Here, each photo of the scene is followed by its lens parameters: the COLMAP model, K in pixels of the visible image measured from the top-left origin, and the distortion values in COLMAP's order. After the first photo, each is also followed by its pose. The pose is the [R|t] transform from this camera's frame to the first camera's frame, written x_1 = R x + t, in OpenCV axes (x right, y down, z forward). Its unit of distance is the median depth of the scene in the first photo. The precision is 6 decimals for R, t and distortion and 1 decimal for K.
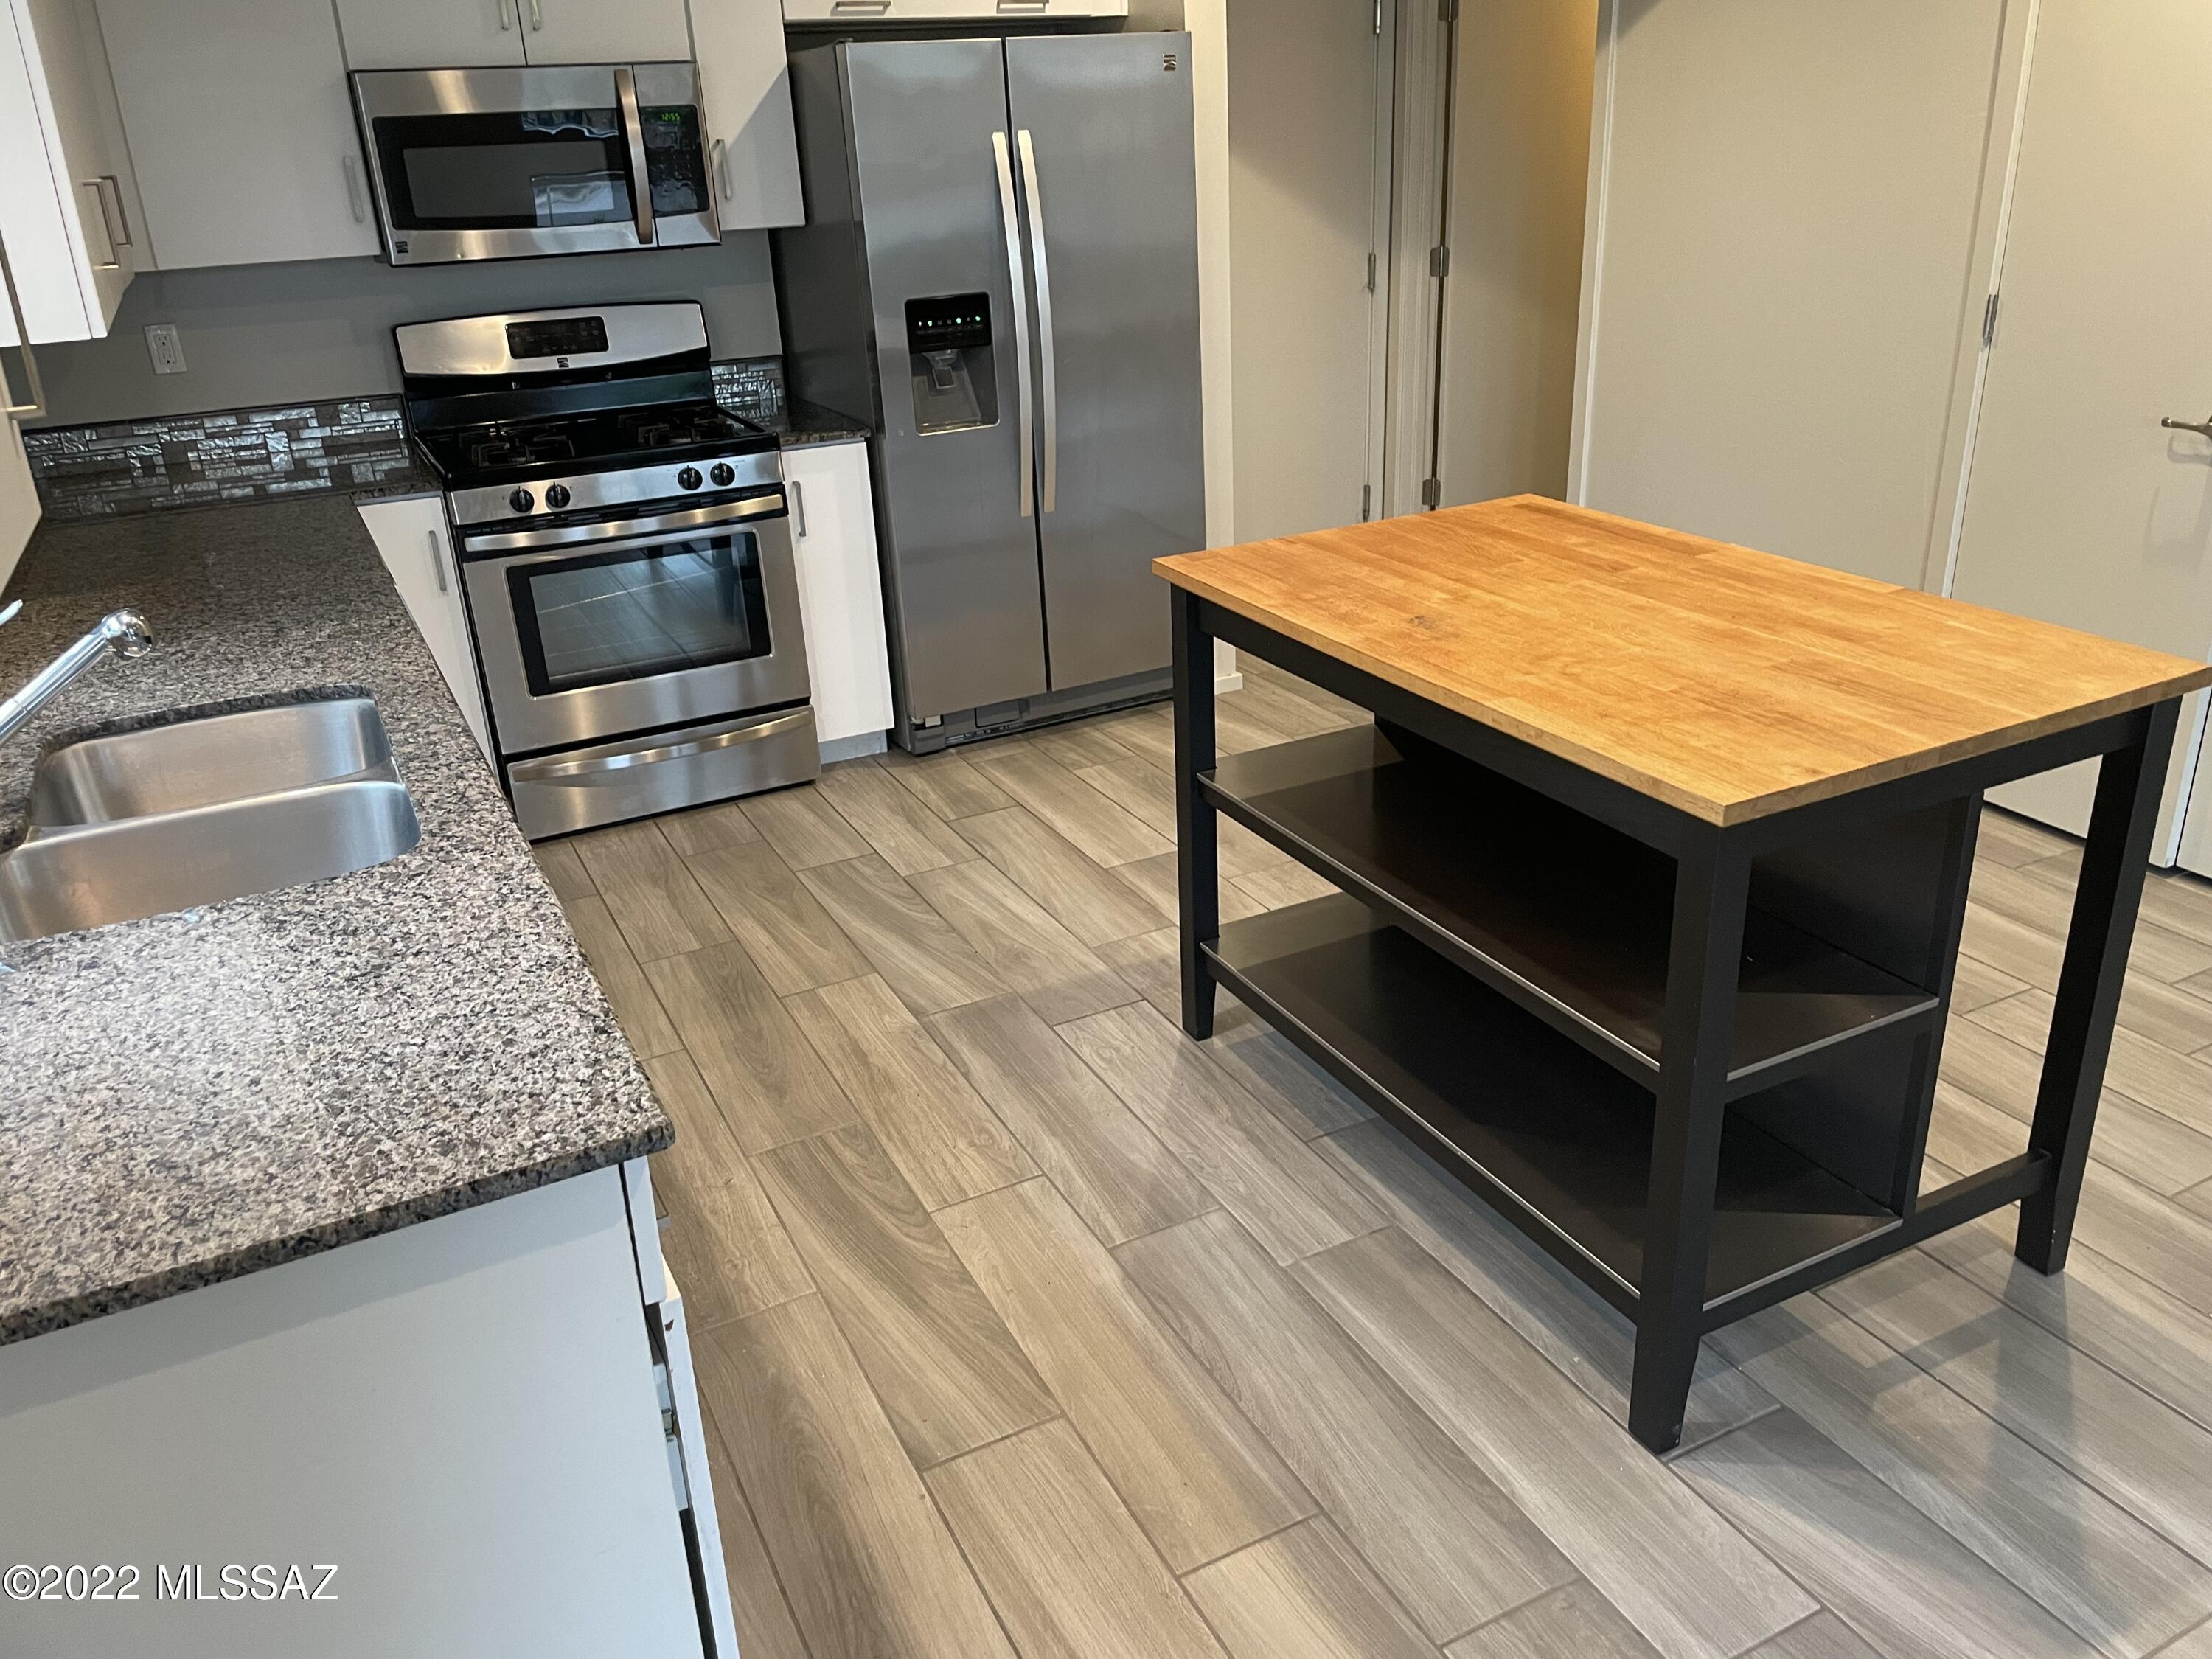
lens RADIAL K [[1661.9, 0, 1104.4], [0, 1661.9, 816.0], [0, 0, 1]] dist [0.075543, -0.108109]
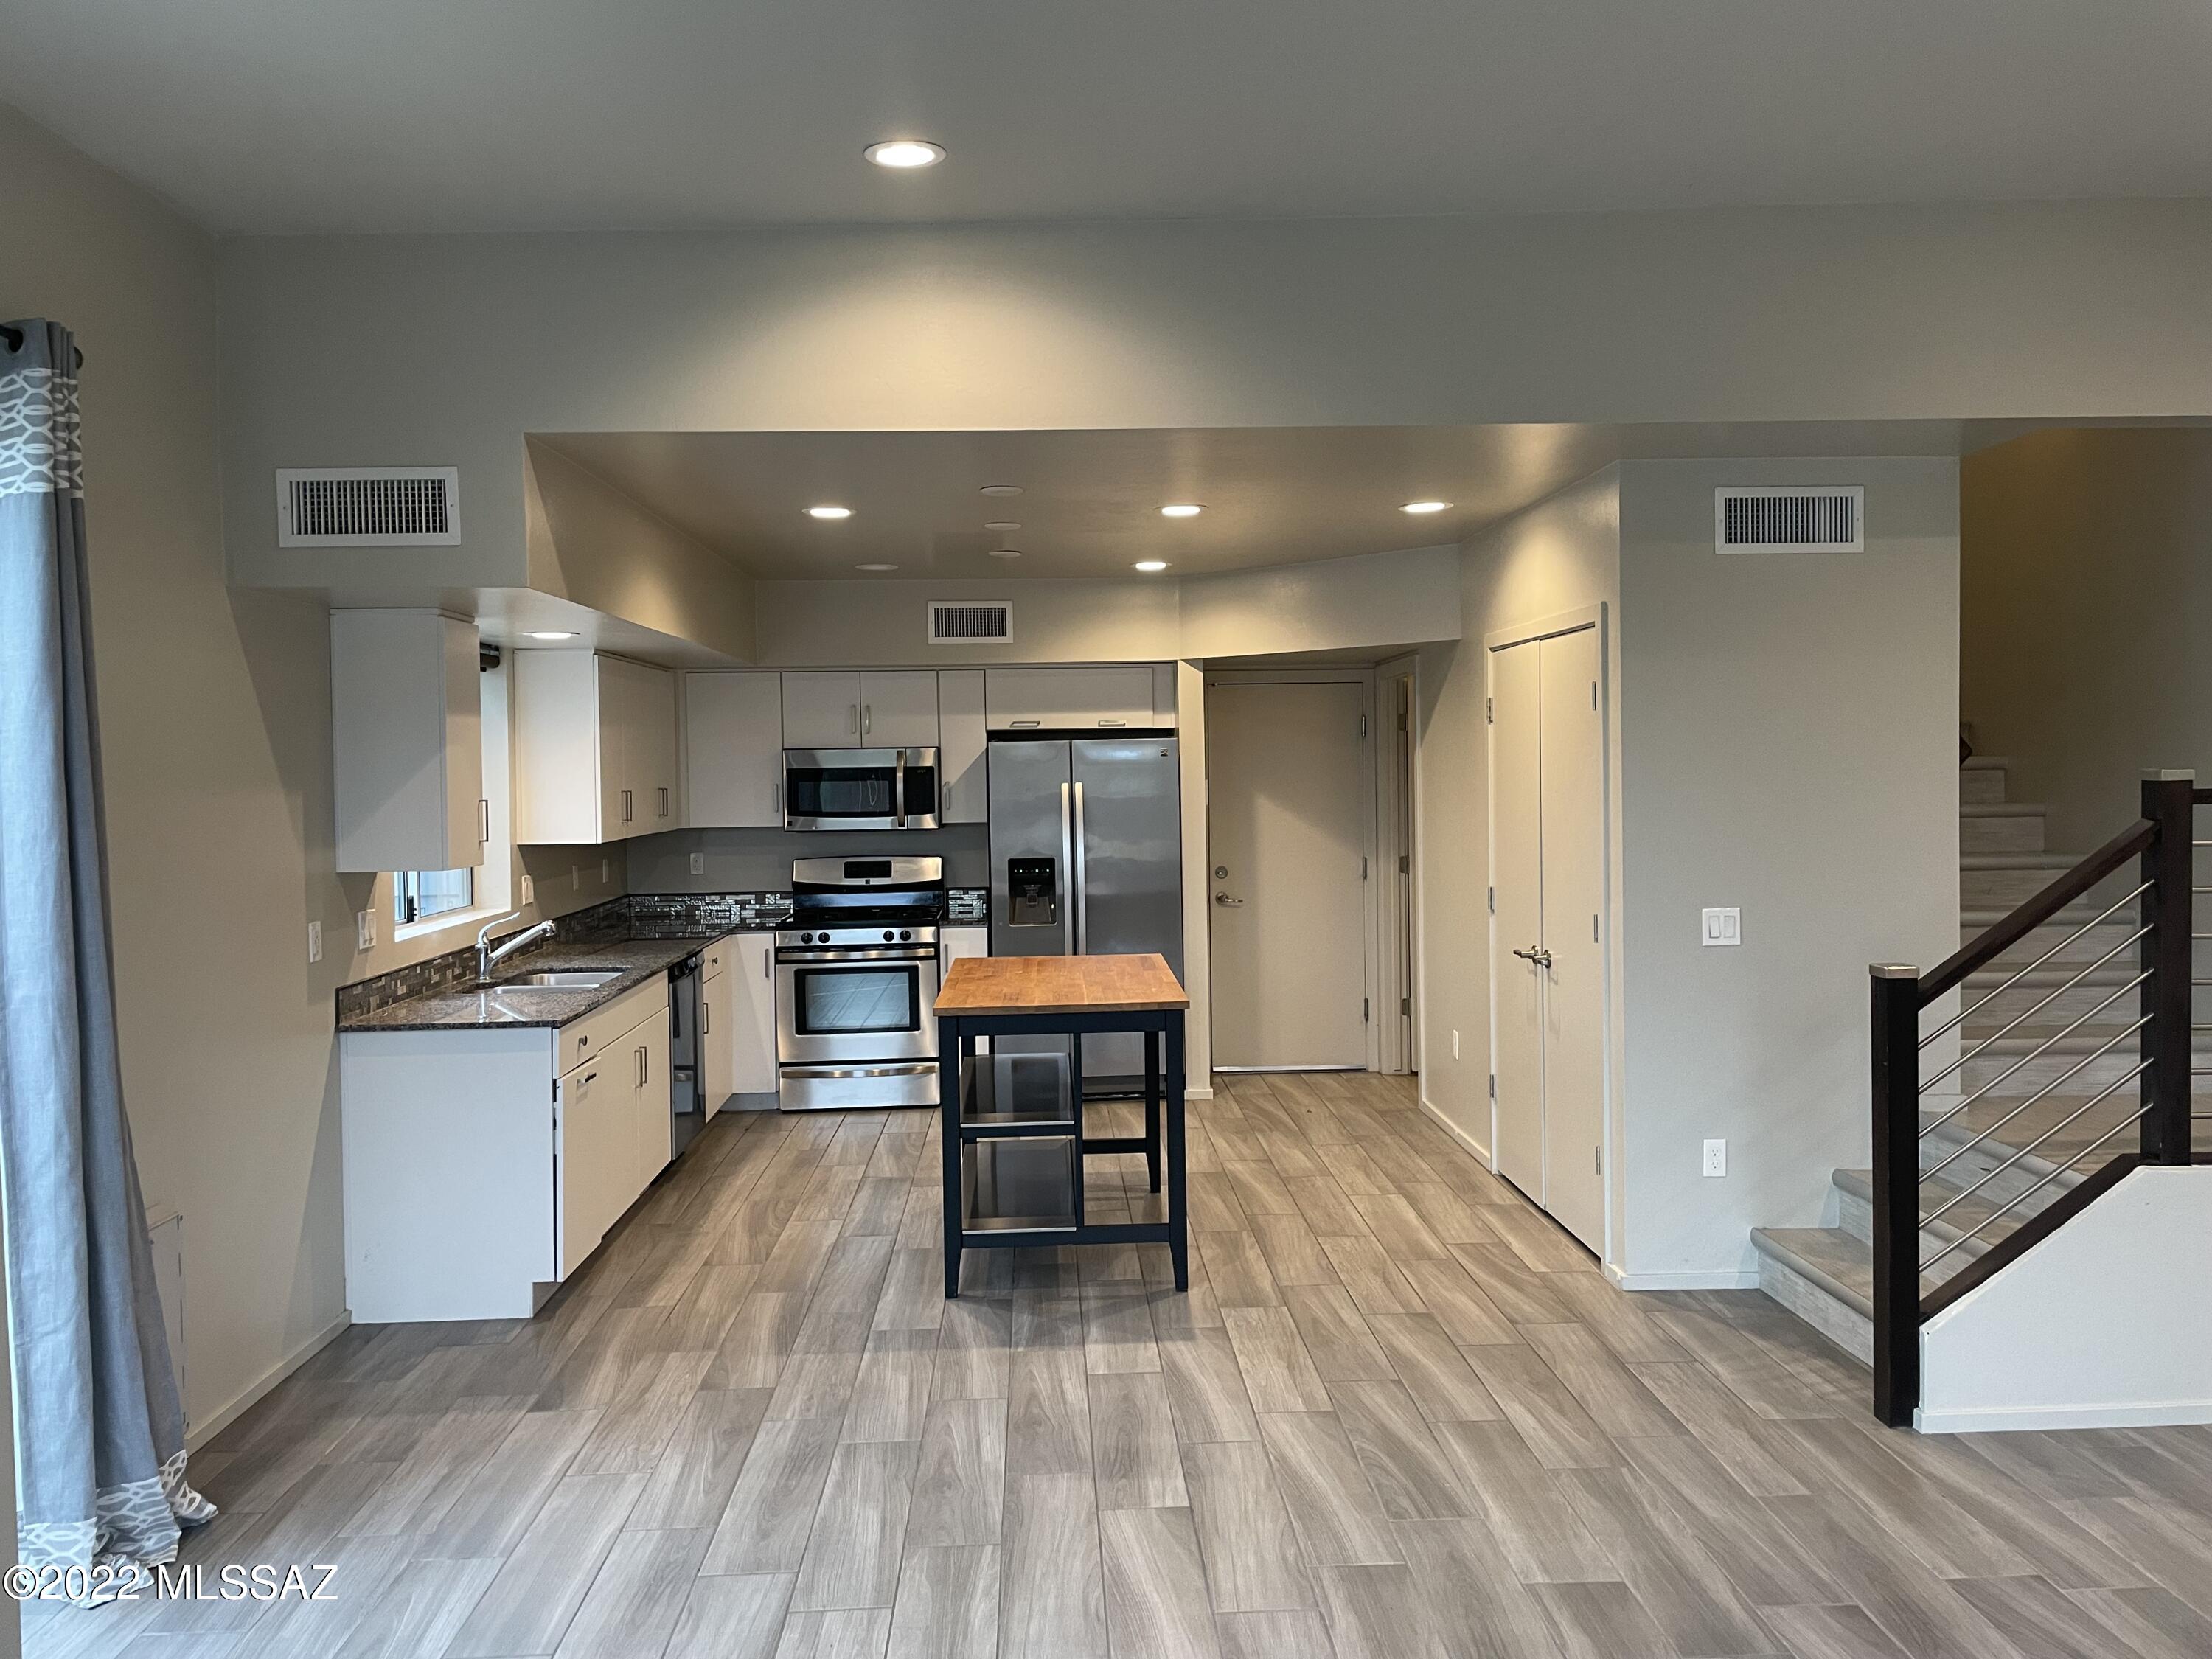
lens RADIAL K [[1694.6, 0, 1107.7], [0, 1694.6, 811.3], [0, 0, 1]] dist [0.133913, 0.001720]
pose [[0.906357, 0.039912, -0.420624, 0.850911], [-0.183433, 0.933985, -0.306635, 0.239257], [0.380618, 0.355077, 0.853845, -0.706675]]
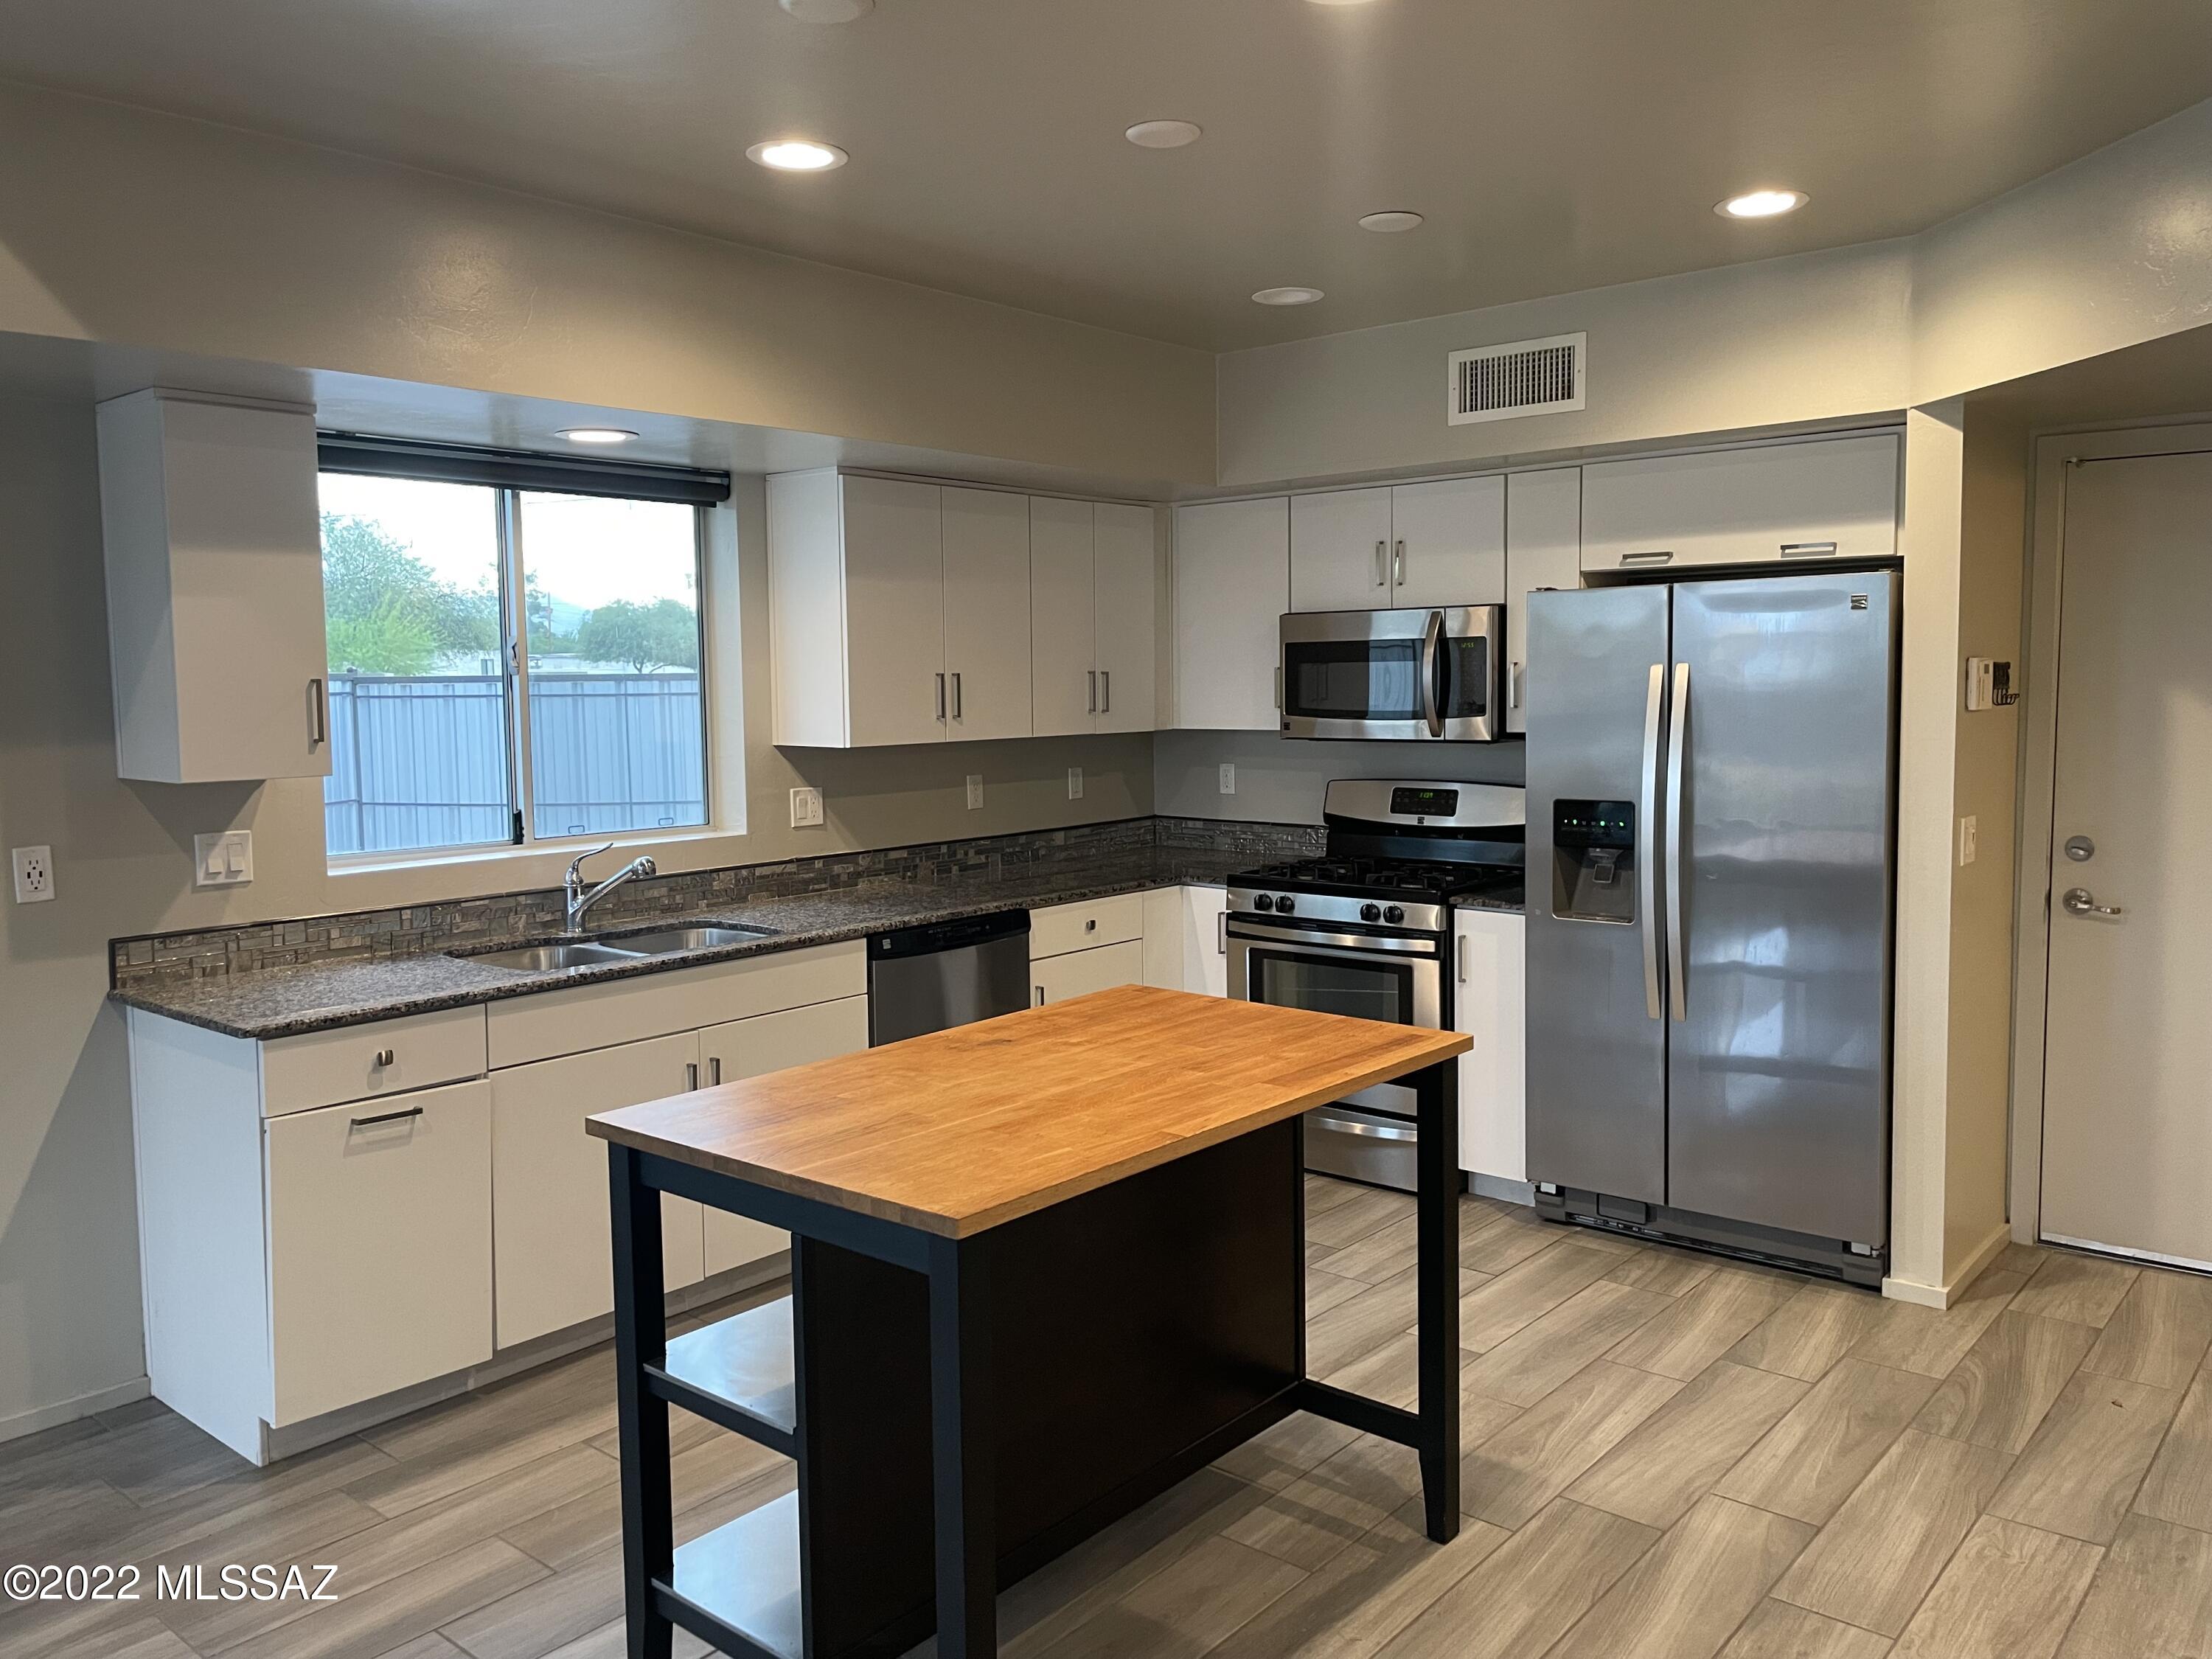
lens RADIAL K [[1661.9, 0, 1104.4], [0, 1661.9, 816.0], [0, 0, 1]] dist [0.075543, -0.108109]
pose [[0.373872, 0.116594, -0.920122, 0.815299], [-0.359820, 0.932600, -0.028030, -0.162994], [0.854838, 0.341558, 0.390627, 0.320913]]
